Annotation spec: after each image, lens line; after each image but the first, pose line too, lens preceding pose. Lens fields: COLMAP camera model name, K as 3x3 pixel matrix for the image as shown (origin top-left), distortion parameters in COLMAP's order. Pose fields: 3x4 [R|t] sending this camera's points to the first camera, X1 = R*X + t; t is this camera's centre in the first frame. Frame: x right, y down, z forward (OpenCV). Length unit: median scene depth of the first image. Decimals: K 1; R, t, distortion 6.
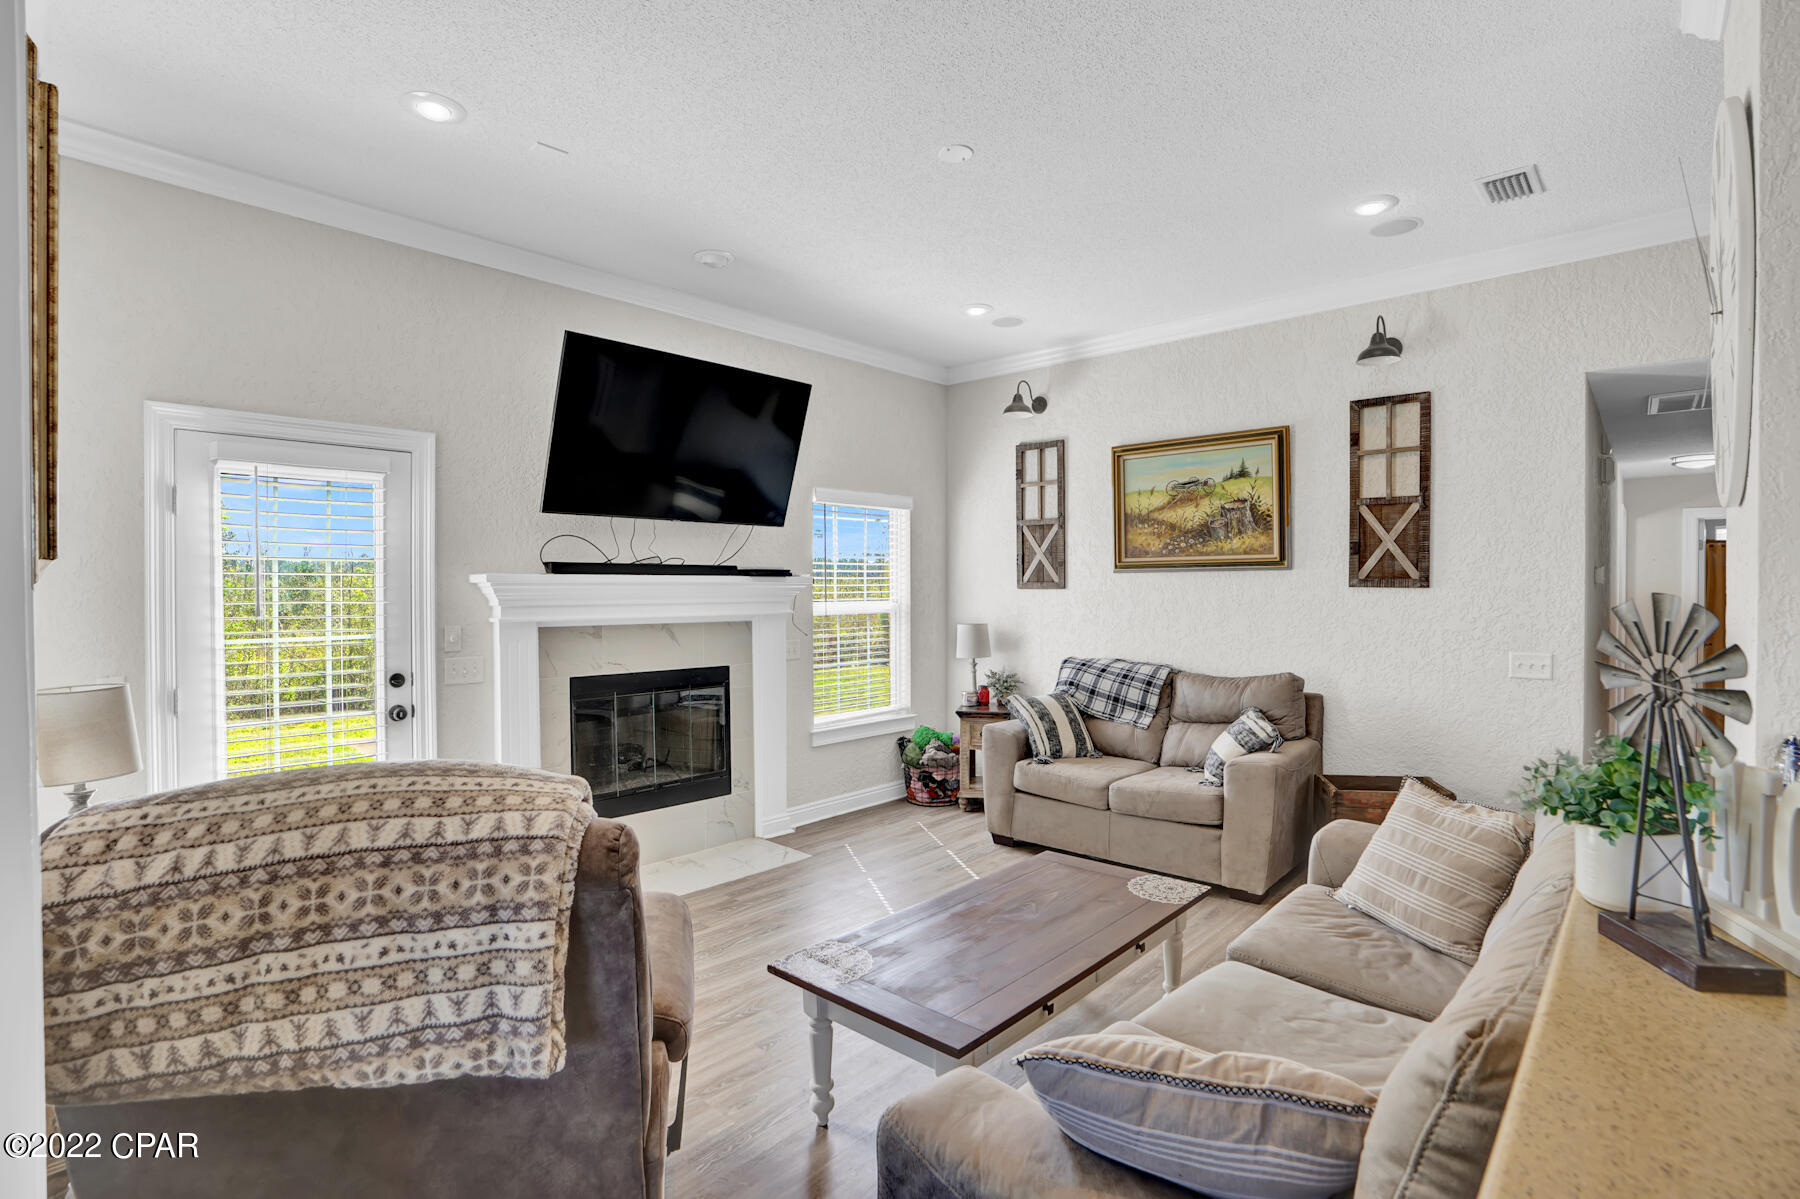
lens RADIAL K [[876.9, 0, 880.4], [0, 876.9, 595.7], [0, 0, 1]] dist [-0.056035, 0.000087]
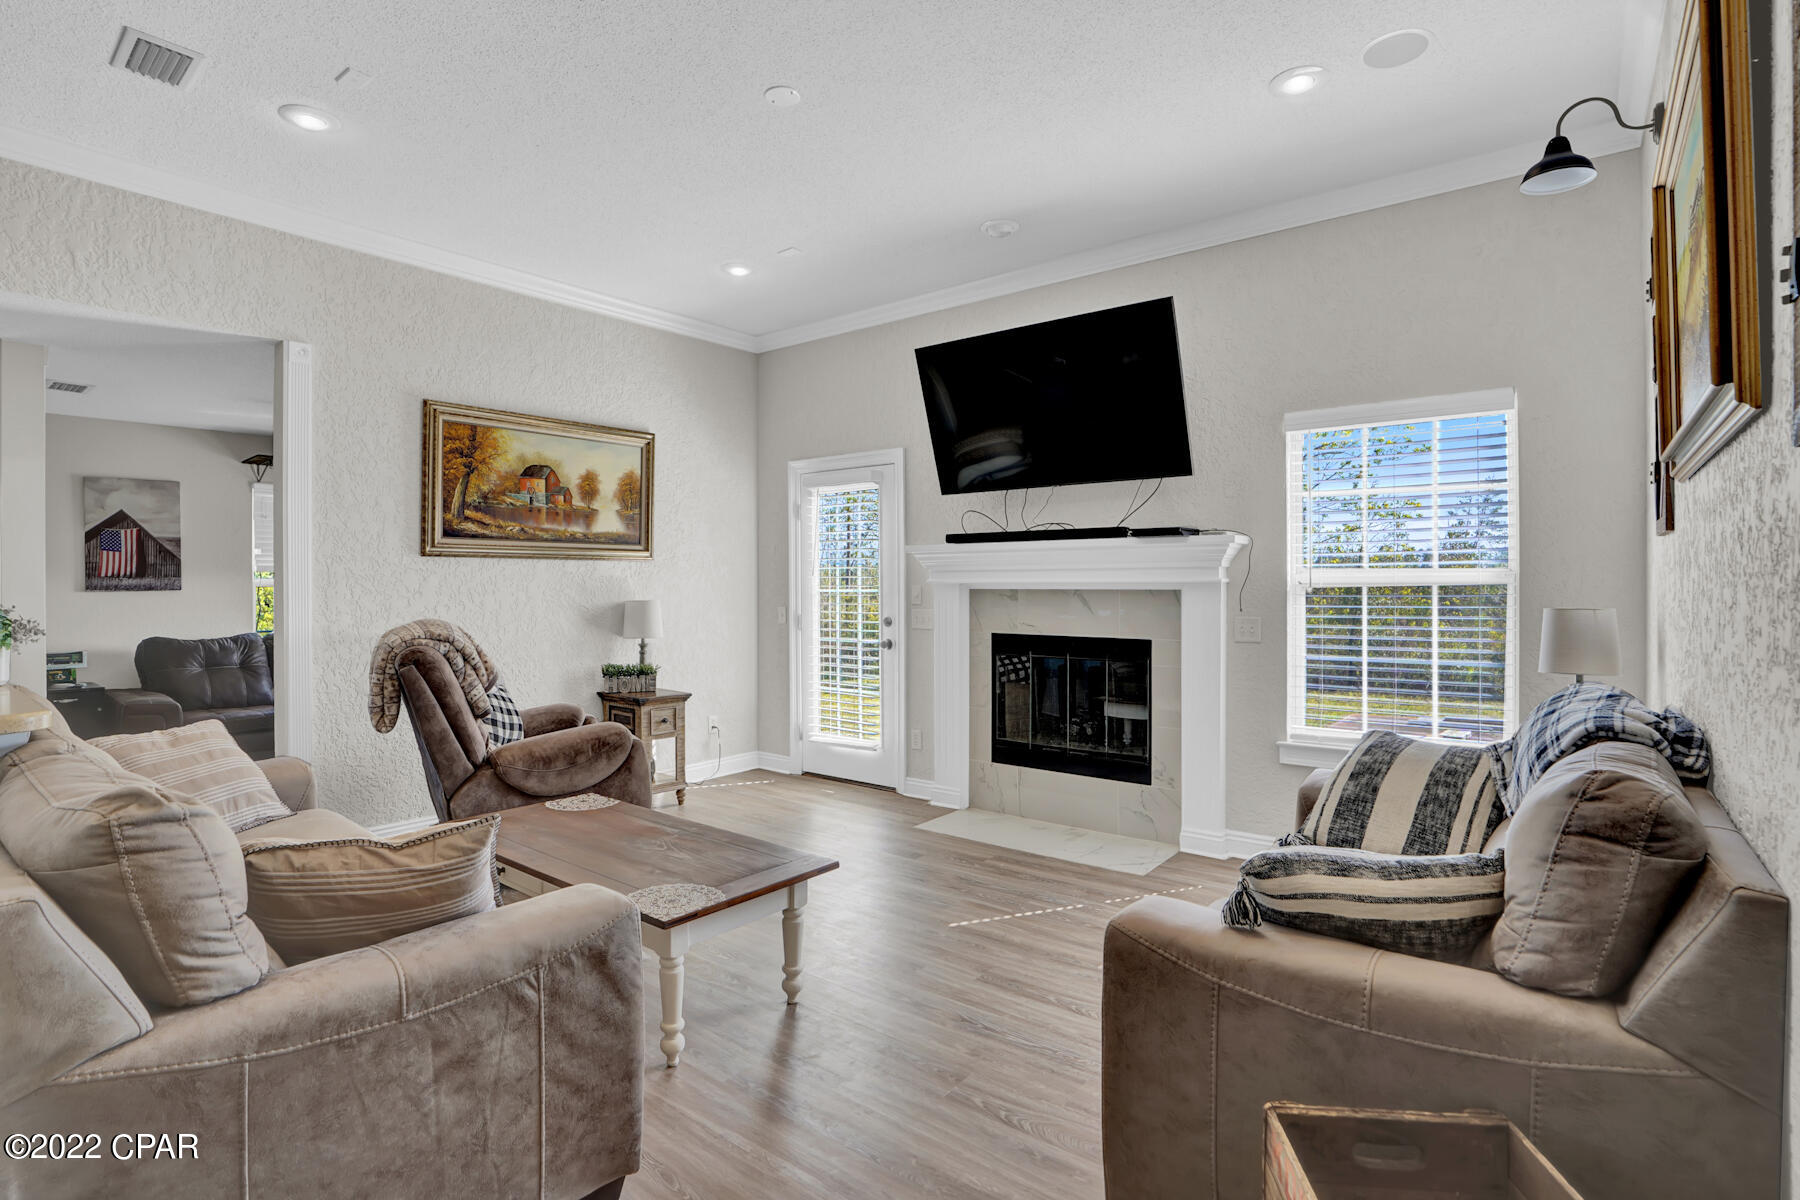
lens RADIAL K [[881.2, 0, 928.5], [0, 881.2, 581.8], [0, 0, 1]] dist [-0.054553, 0.022540]
pose [[0.095298, -0.002517, -0.995446, 0.697330], [-0.007701, 0.999965, -0.003265, 0.026140], [0.995419, 0.007978, 0.095275, 0.697899]]
